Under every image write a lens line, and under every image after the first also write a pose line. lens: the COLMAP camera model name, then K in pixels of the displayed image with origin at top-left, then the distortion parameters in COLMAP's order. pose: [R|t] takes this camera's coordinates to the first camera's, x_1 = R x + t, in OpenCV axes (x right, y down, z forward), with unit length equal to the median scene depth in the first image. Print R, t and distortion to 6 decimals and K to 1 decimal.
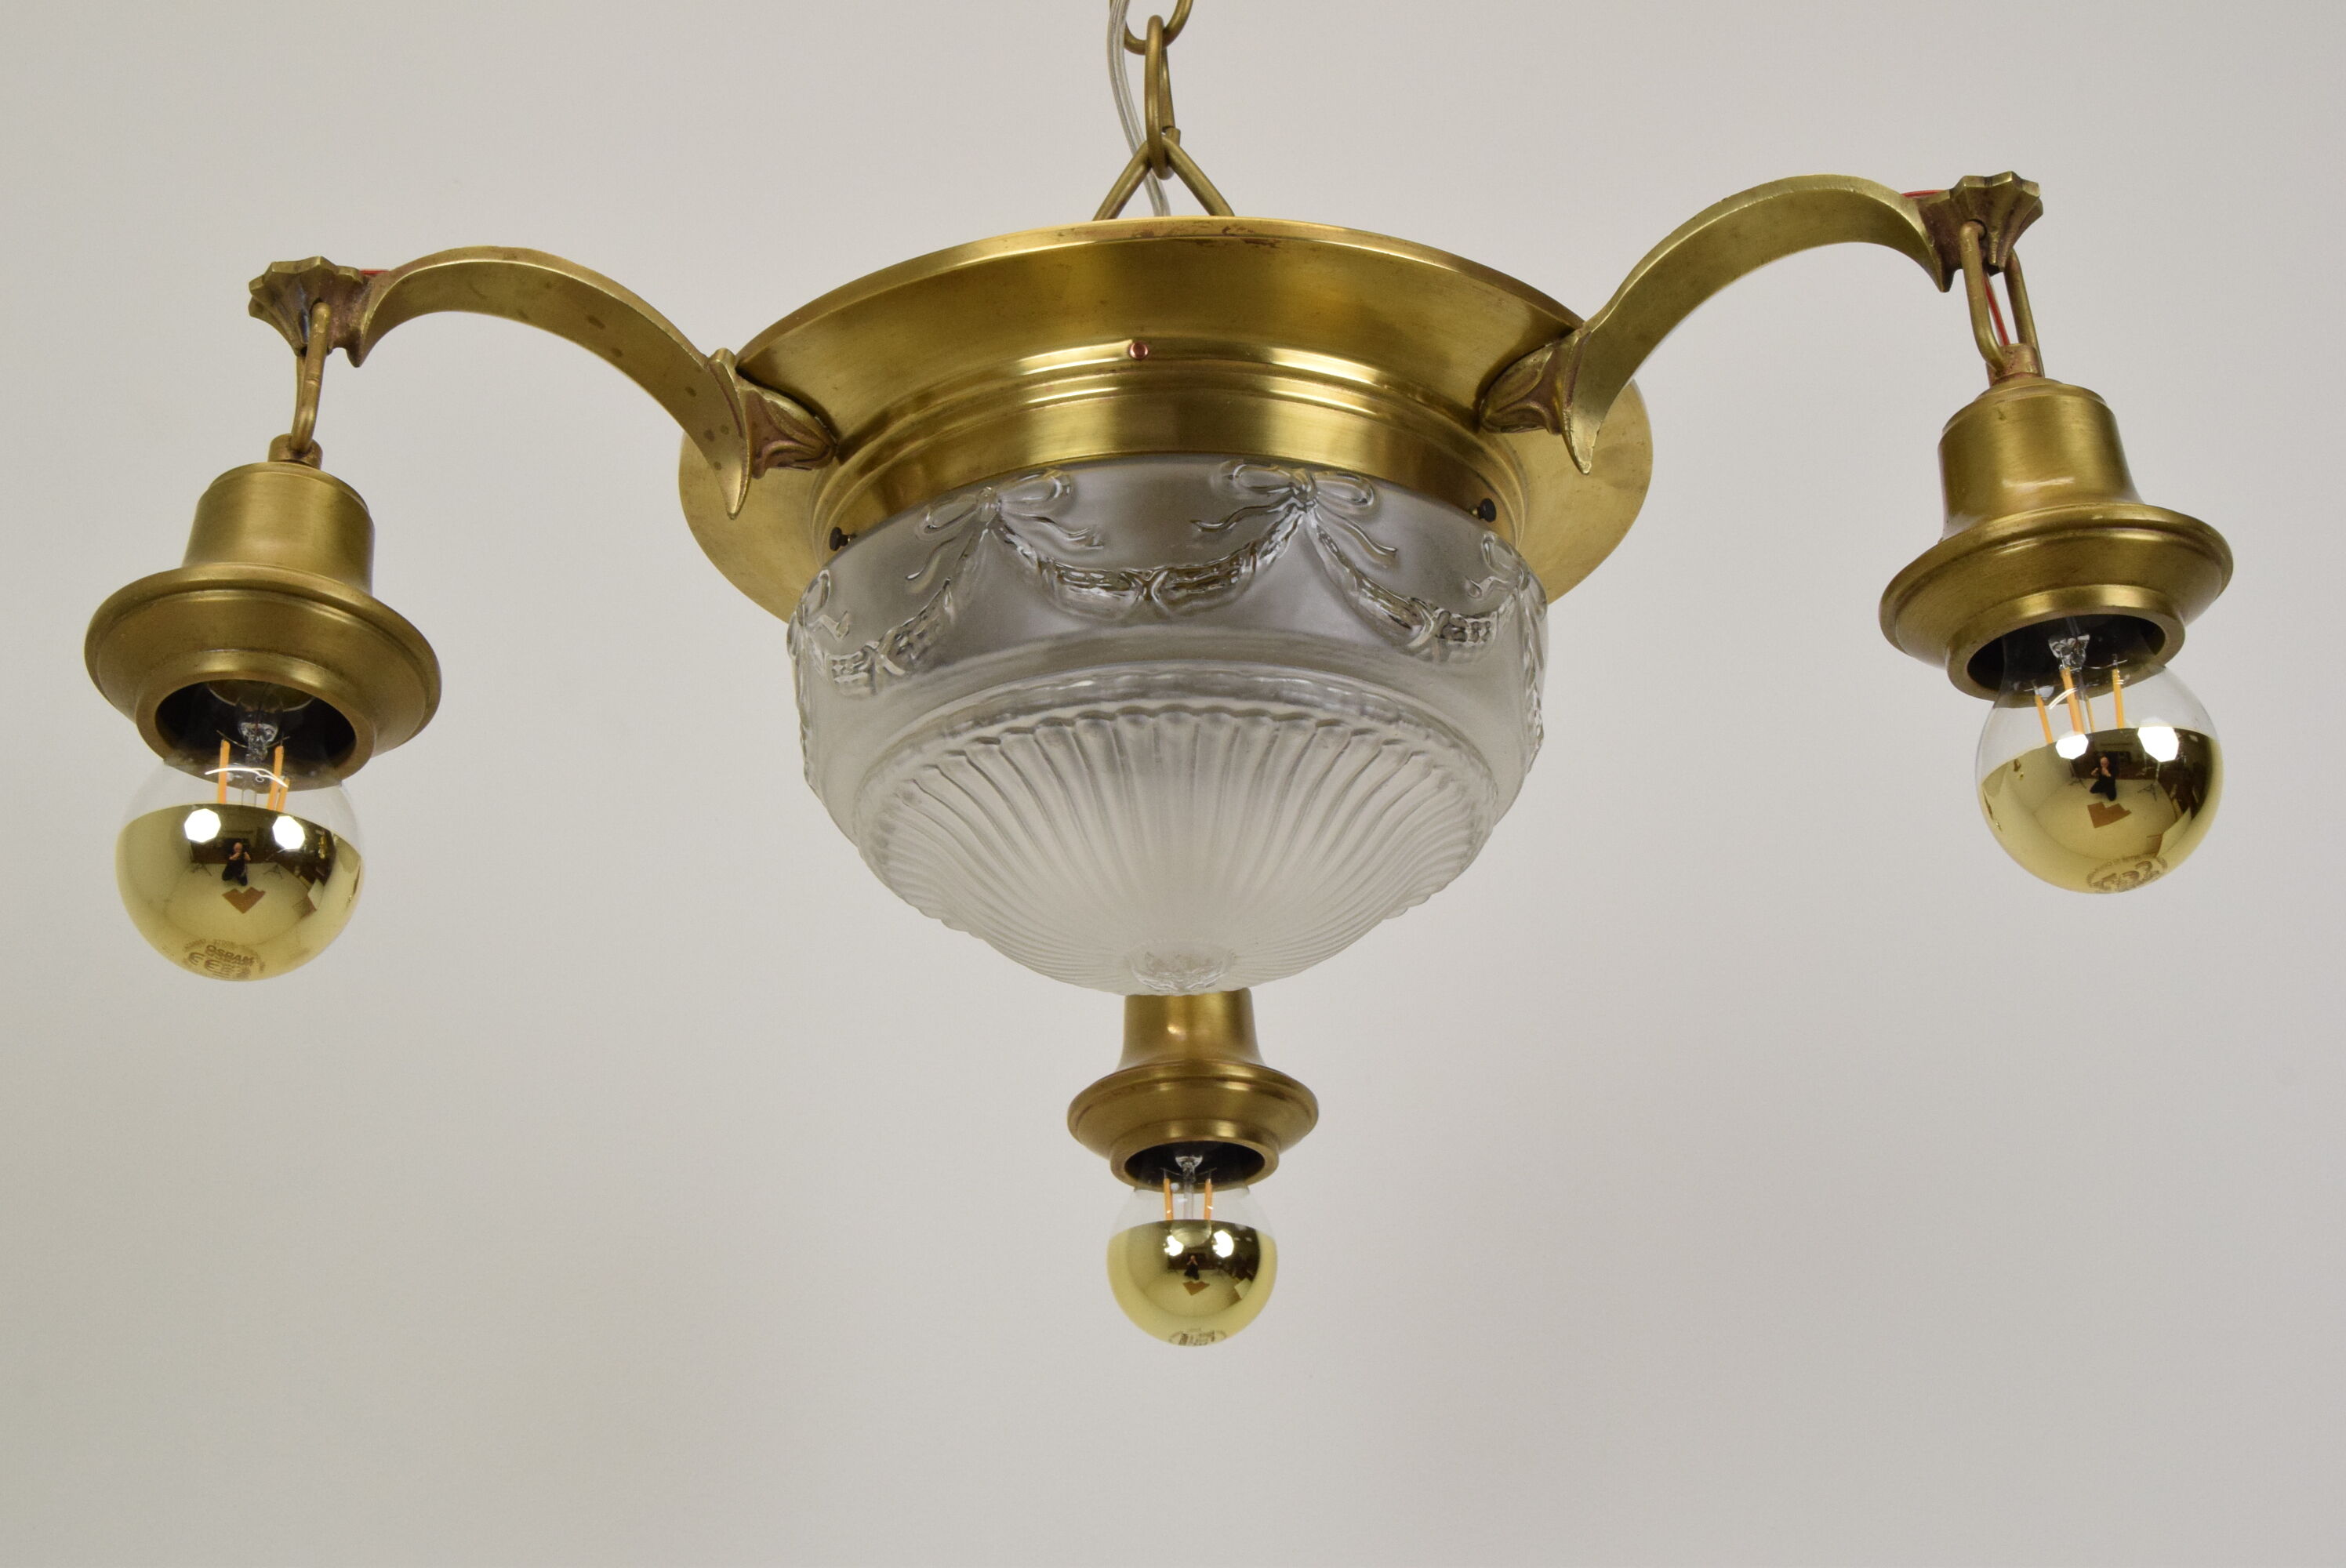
lens RADIAL K [[3529.5, 0, 1146.5], [0, 3529.5, 772.9], [0, 0, 1]] dist [0.025795, 0.000000]
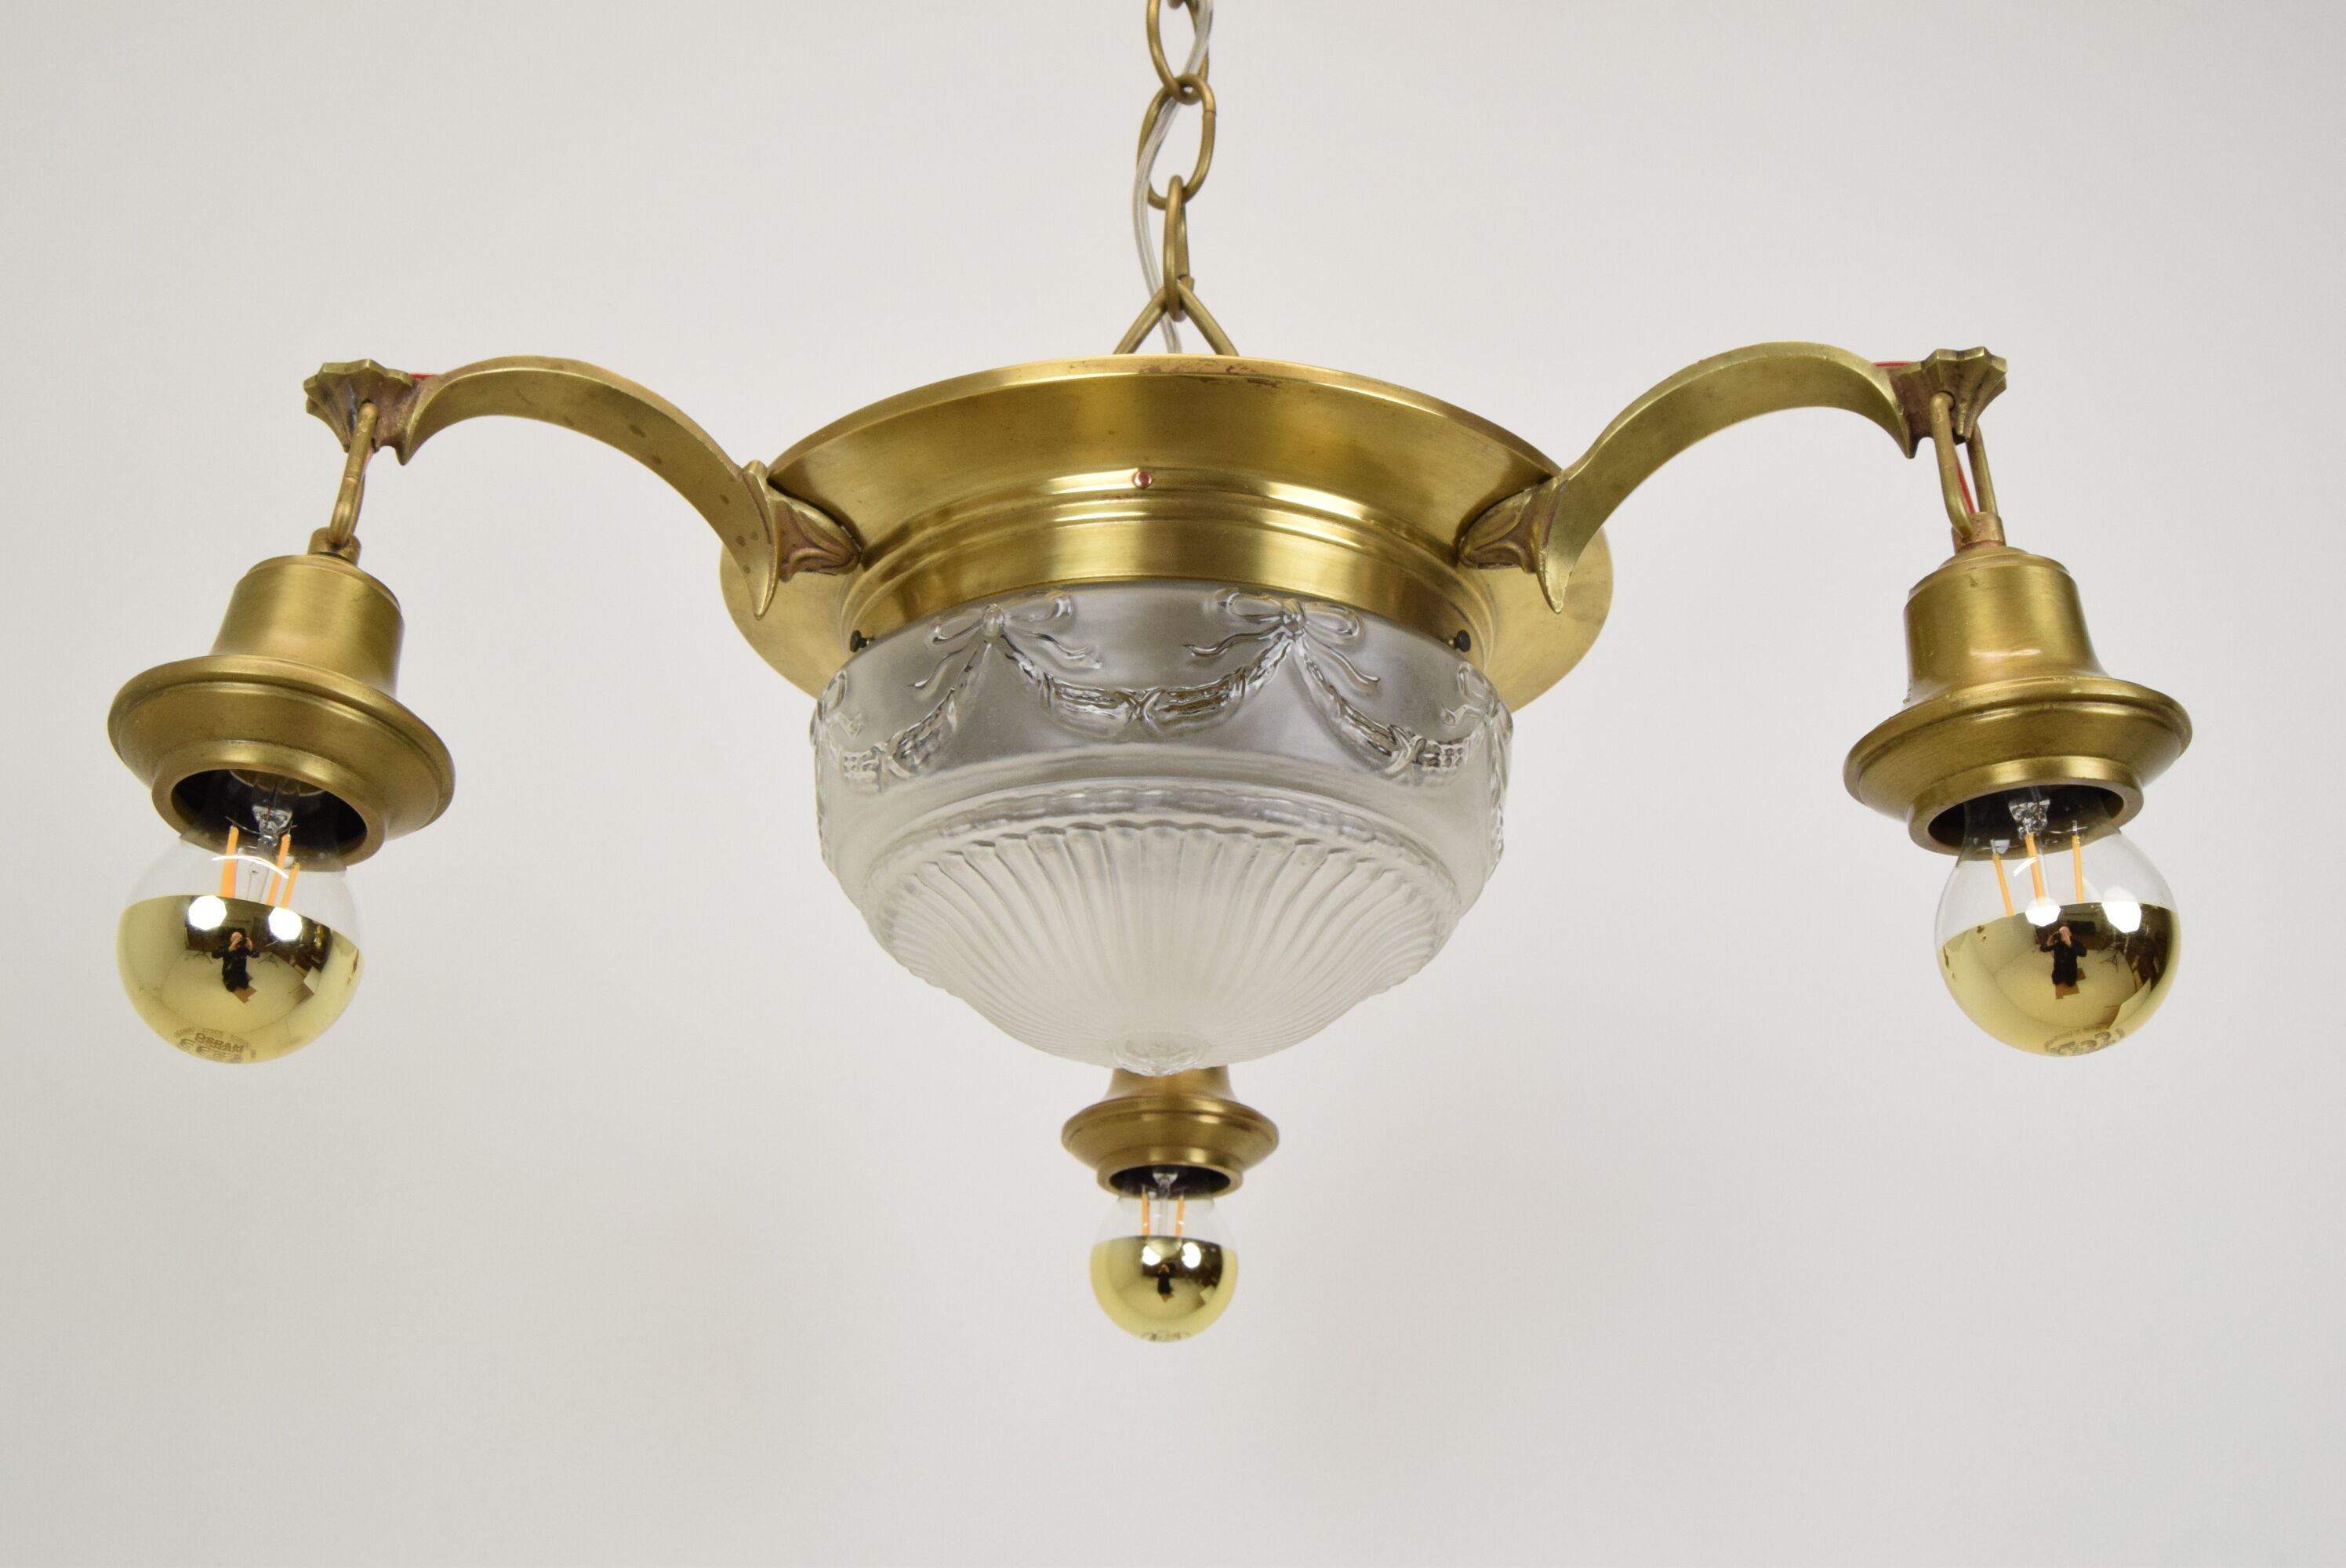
lens RADIAL K [[2415.4, 0, 1159.2], [0, 2415.4, 766.4], [0, 0, 1]] dist [-0.026608, 0.000000]
pose [[0.999074, 0.042939, -0.002826, 0.008344], [-0.042905, 0.999018, 0.011011, -0.041505], [0.003296, -0.010880, 0.999935, 0.272950]]
